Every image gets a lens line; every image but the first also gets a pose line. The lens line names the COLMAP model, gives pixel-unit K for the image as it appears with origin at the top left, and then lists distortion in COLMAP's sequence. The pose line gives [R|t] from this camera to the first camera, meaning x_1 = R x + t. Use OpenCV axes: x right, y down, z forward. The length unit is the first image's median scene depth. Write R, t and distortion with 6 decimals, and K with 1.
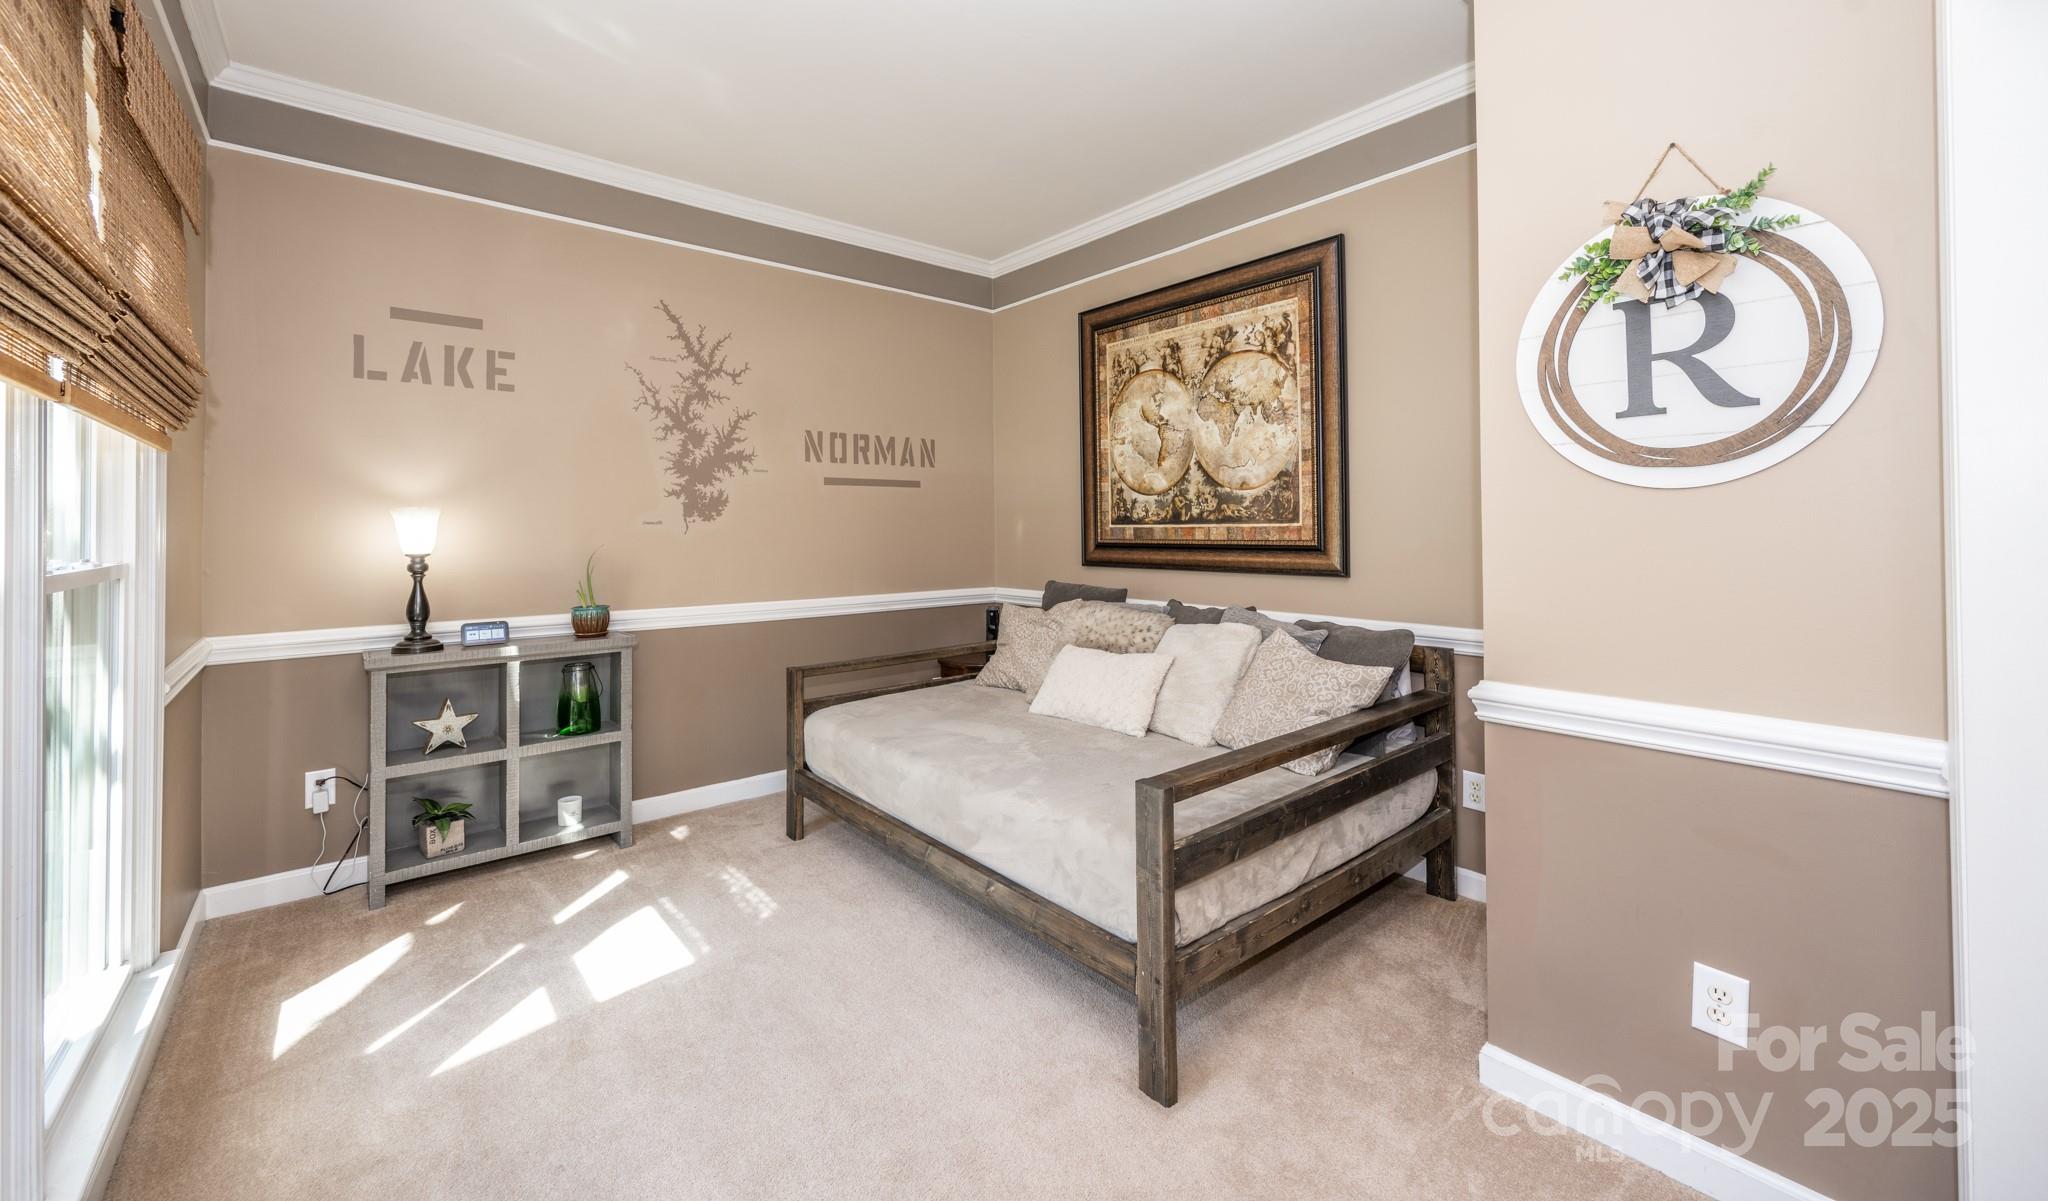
lens RADIAL K [[806.8, 0, 1027.8], [0, 806.8, 516.2], [0, 0, 1]] dist [0.001482, -0.003076]
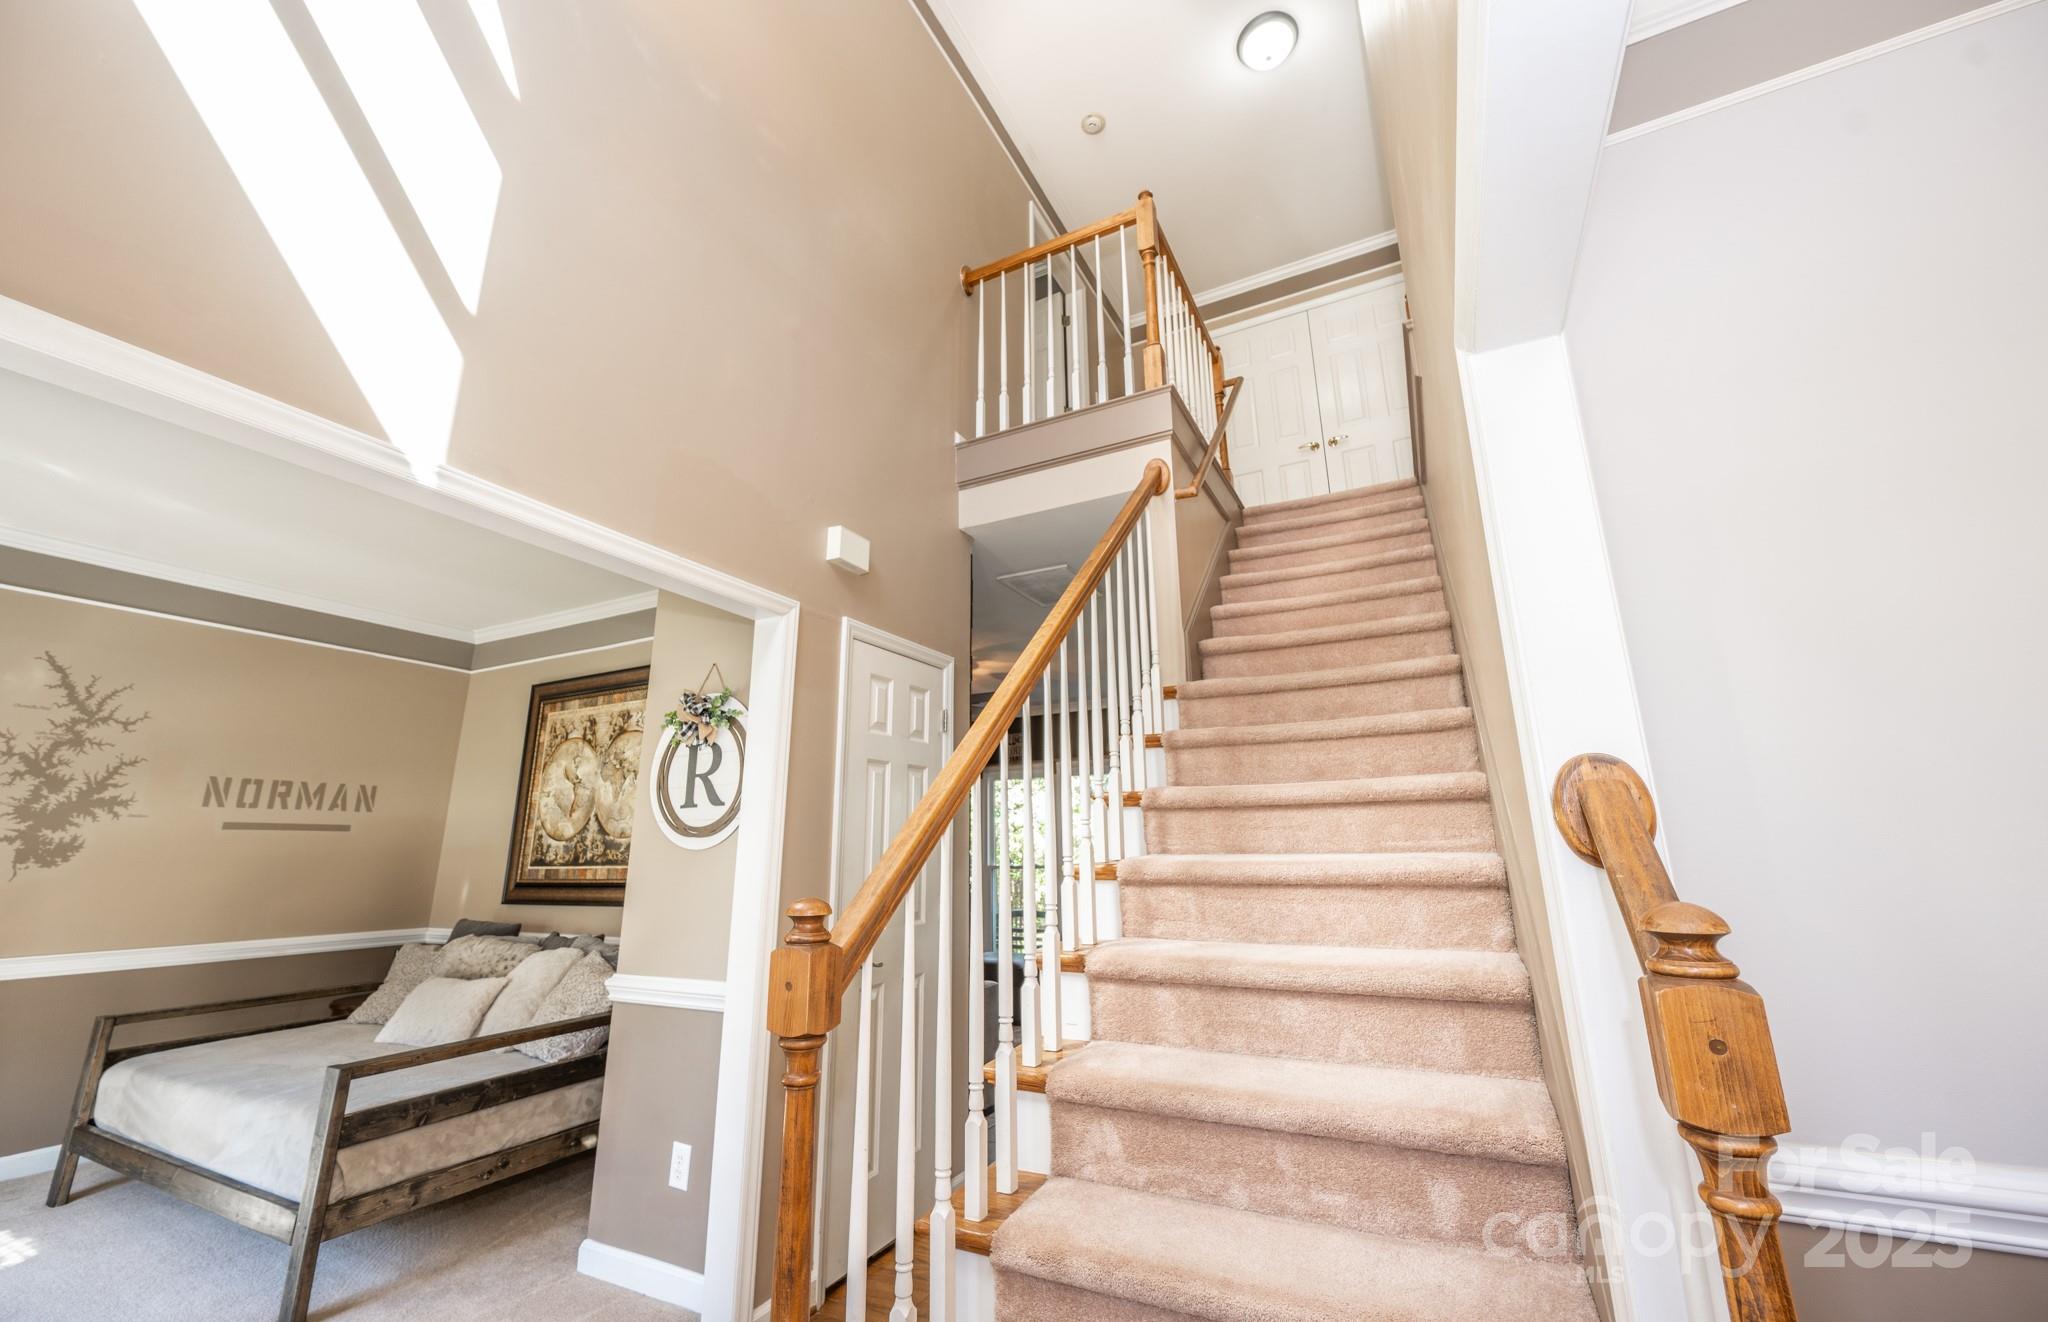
lens RADIAL K [[806.3, 0, 1029.5], [0, 806.3, 634.8], [0, 0, 1]] dist [-0.002092, 0.000261]
pose [[0.921798, 0.097086, 0.375318, 0.362375], [0.002113, 0.966862, -0.255293, -0.017516], [-0.387666, 0.236121, 0.891045, -0.481336]]
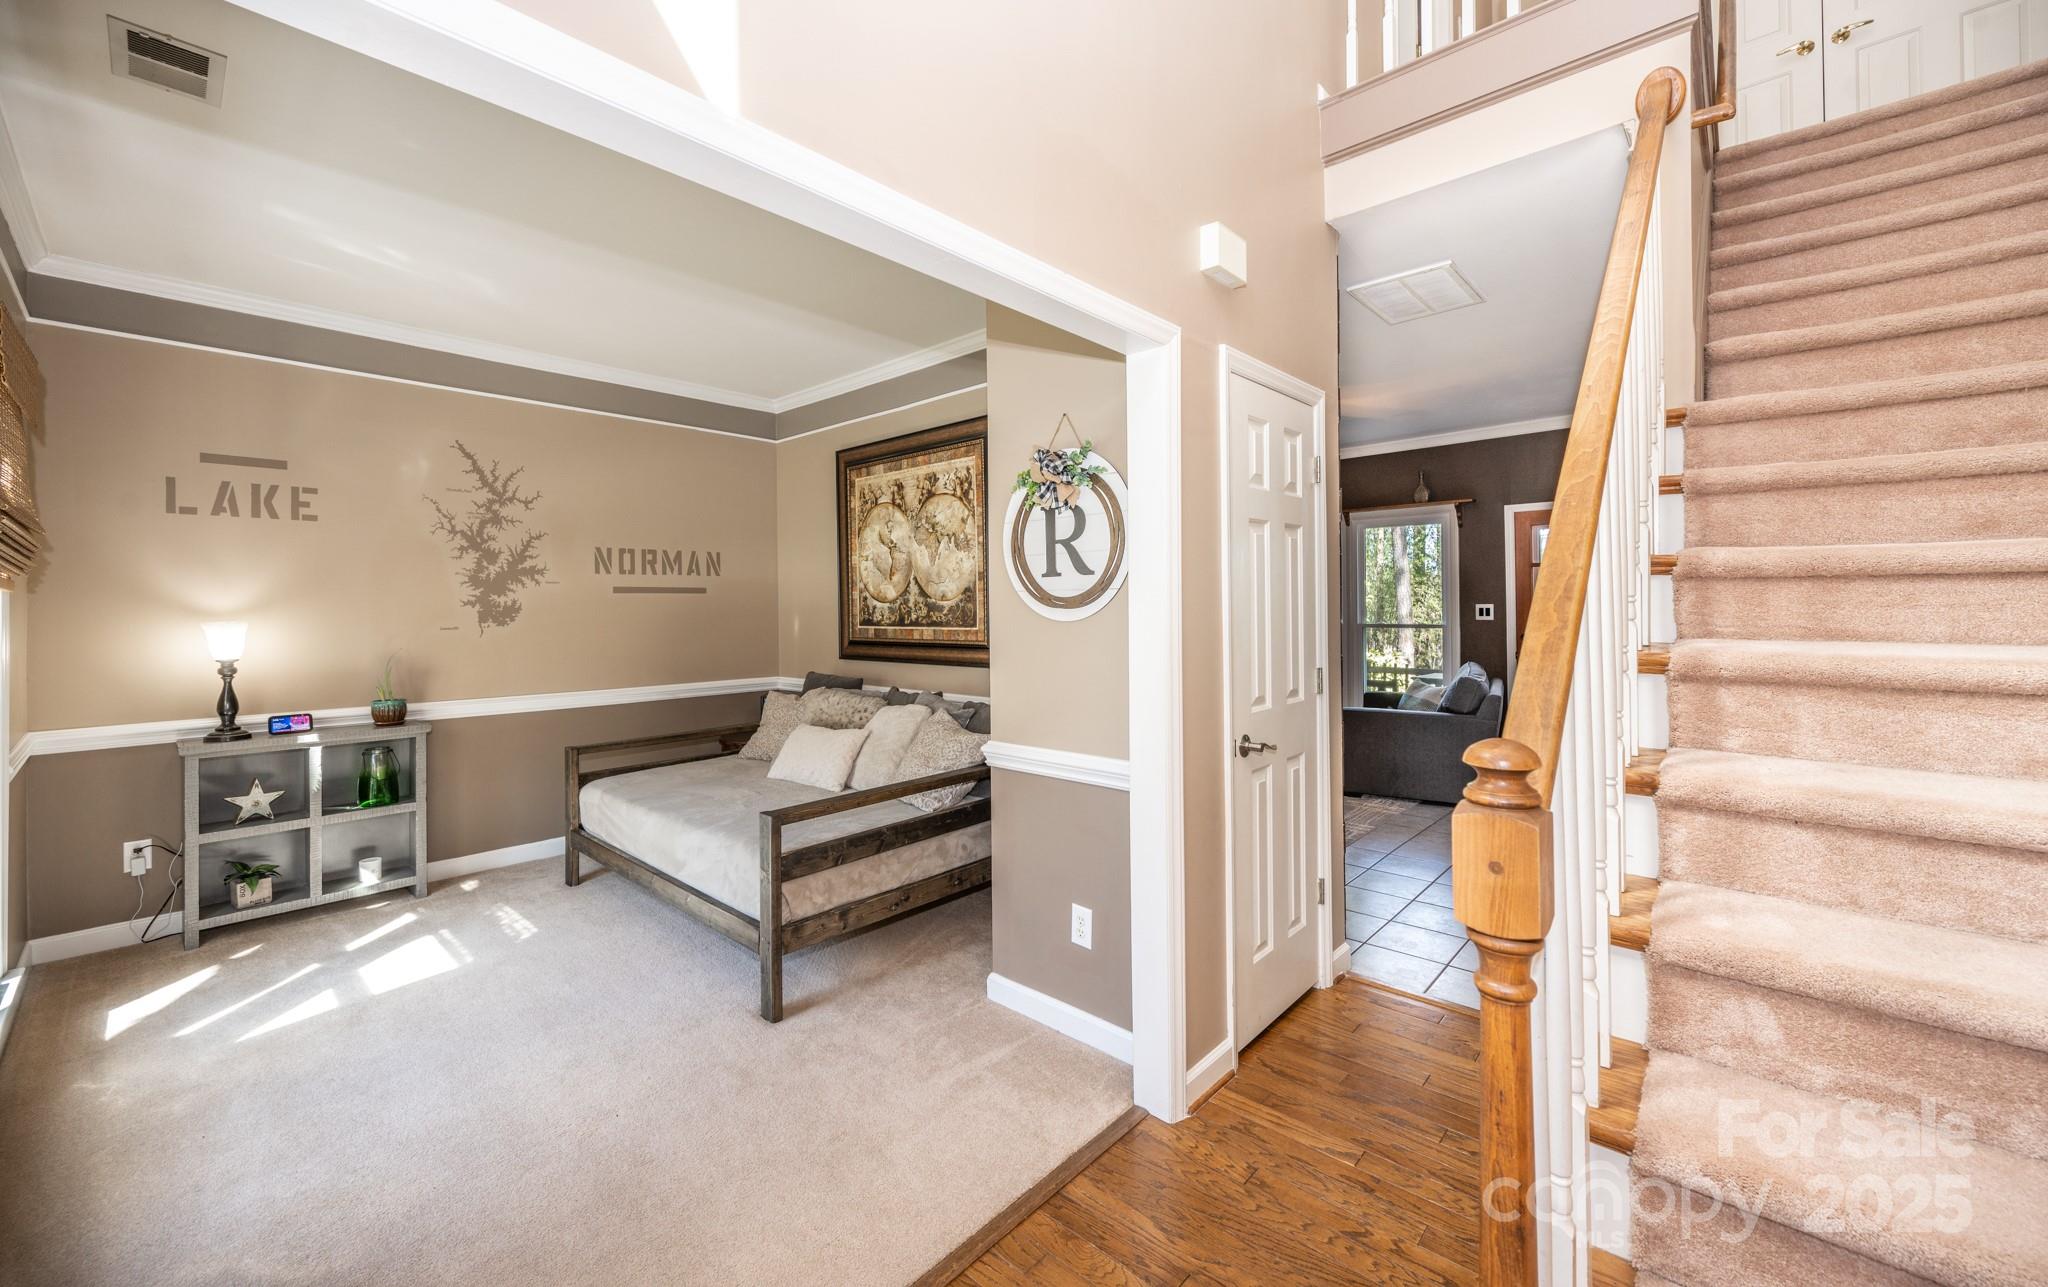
lens RADIAL K [[806.5, 0, 1028.3], [0, 806.5, 602.8], [0, 0, 1]] dist [-0.001581, -0.000345]
pose [[0.991709, -0.001496, 0.128495, 0.242673], [0.000604, 0.999975, 0.006982, -0.039807], [-0.128502, -0.006846, 0.991686, -0.303688]]
